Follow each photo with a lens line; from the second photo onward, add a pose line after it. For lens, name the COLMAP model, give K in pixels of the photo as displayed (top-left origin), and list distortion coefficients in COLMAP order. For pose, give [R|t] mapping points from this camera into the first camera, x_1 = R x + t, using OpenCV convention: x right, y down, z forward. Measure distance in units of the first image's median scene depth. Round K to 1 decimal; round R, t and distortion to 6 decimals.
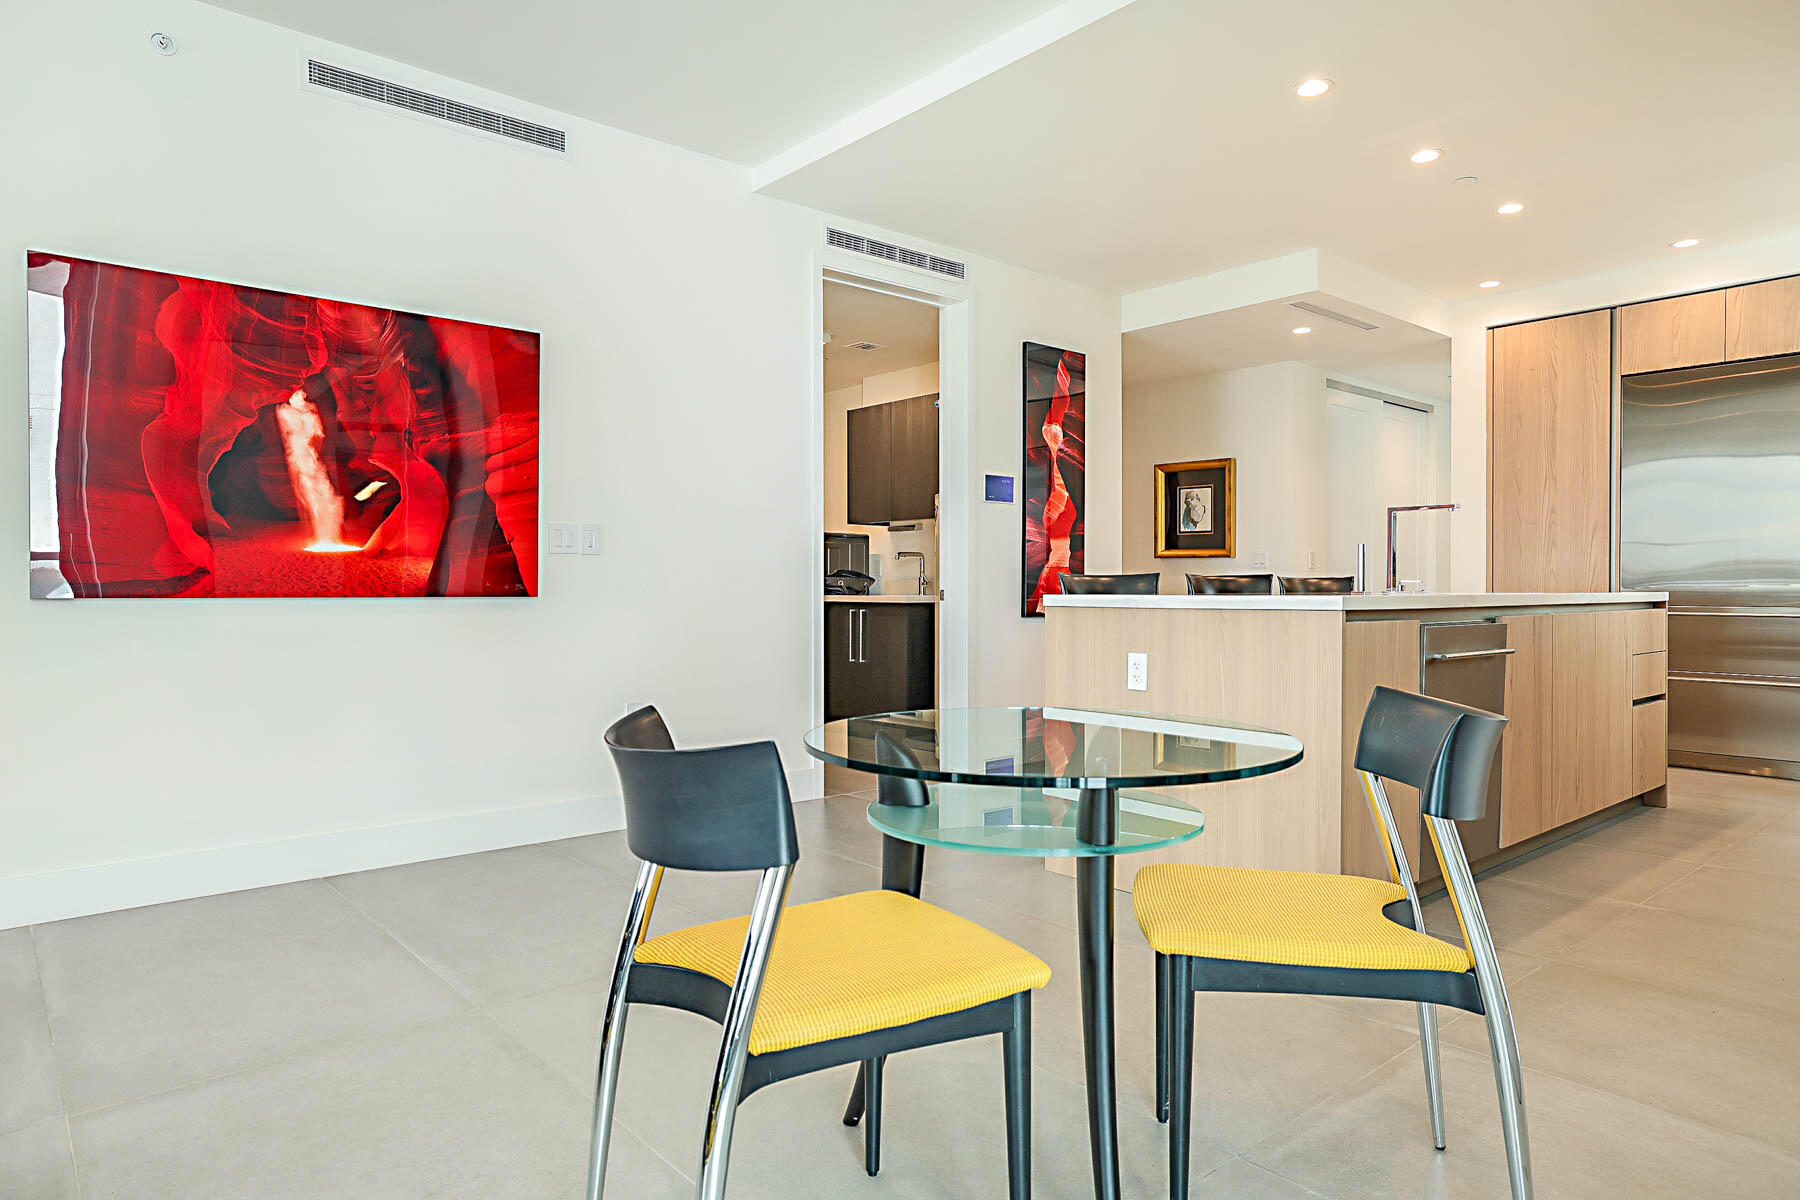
lens RADIAL K [[1108.4, 0, 900.7], [0, 1108.4, 586.2], [0, 0, 1]] dist [0.016117, 0.018721]
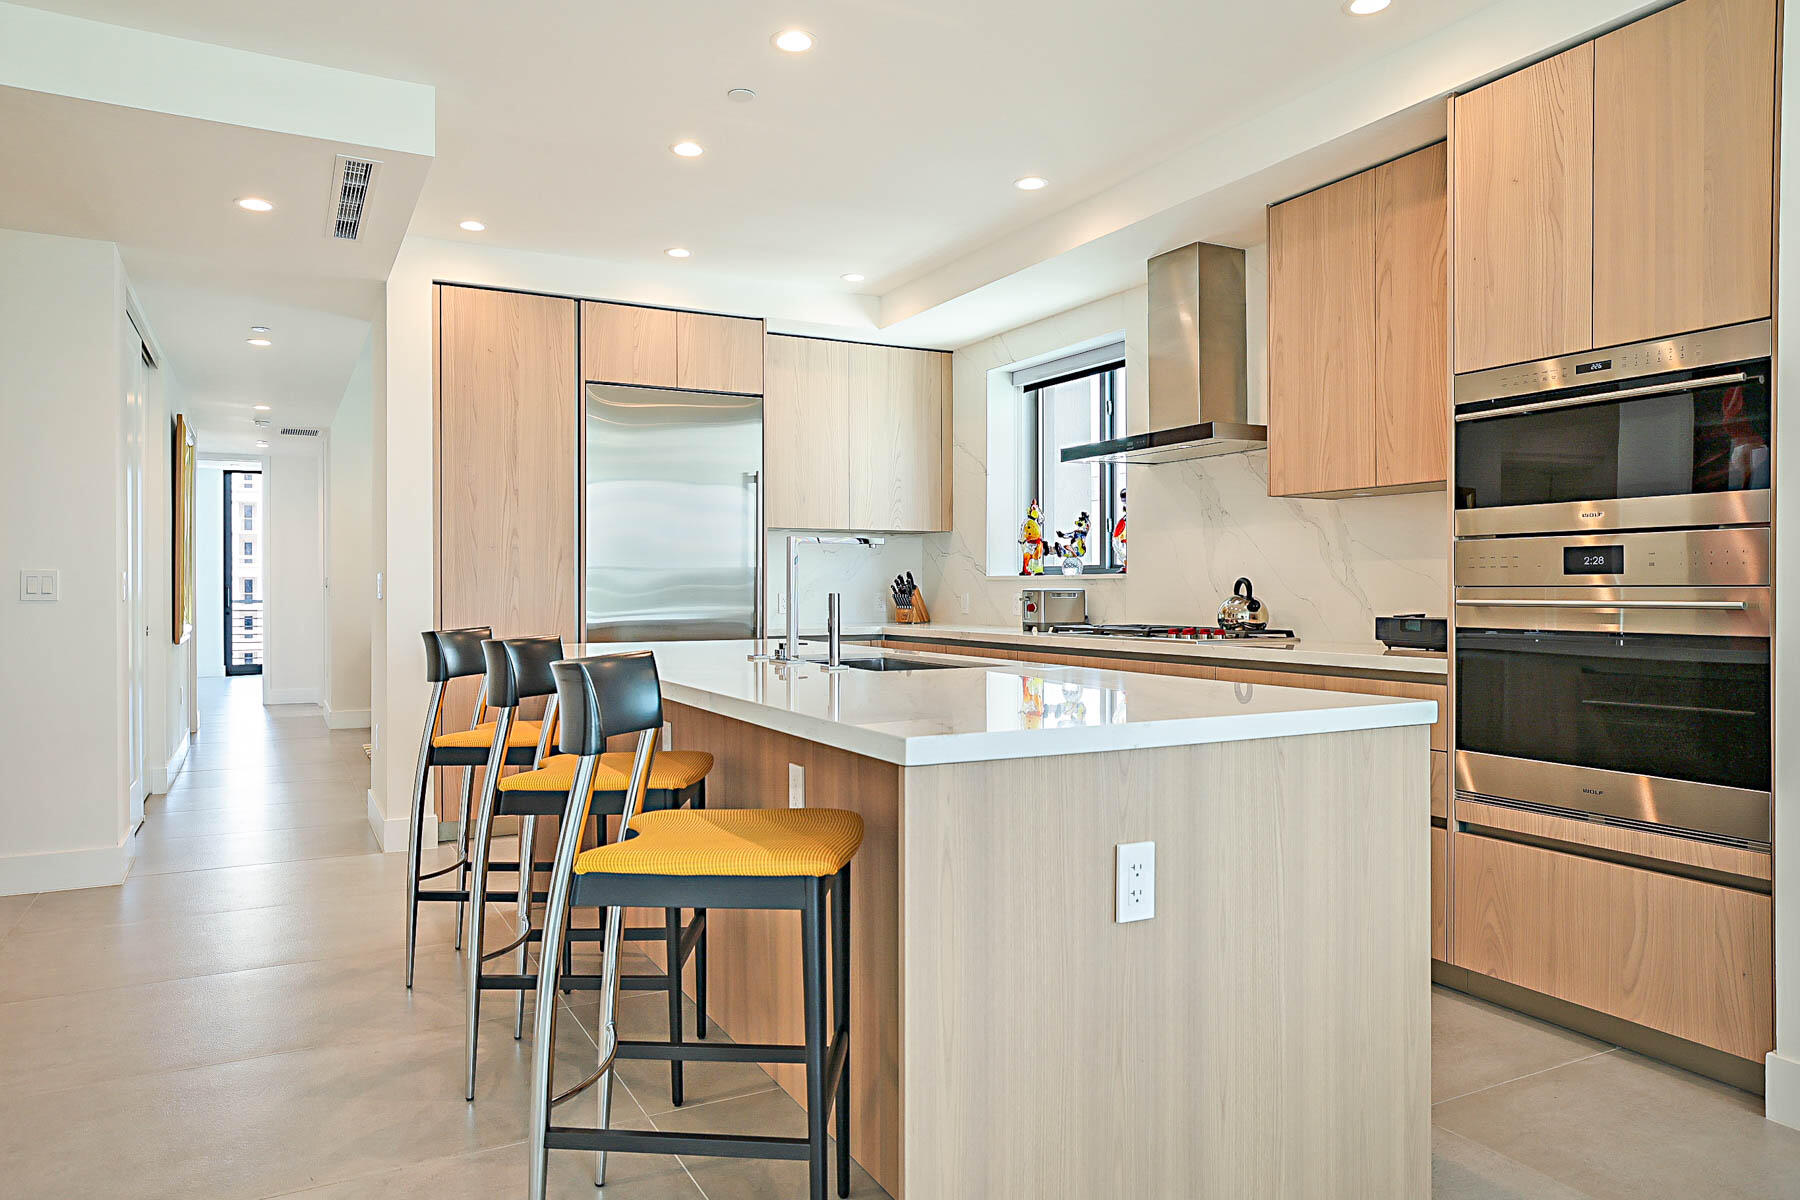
lens RADIAL K [[1160.1, 0, 894.4], [0, 1160.1, 591.2], [0, 0, 1]] dist [-0.051980, -0.001766]
pose [[0.237647, -0.004230, 0.971342, -0.272712], [0.000680, 0.999991, 0.004189, -0.046678], [-0.971351, -0.000335, 0.237648, 0.912587]]
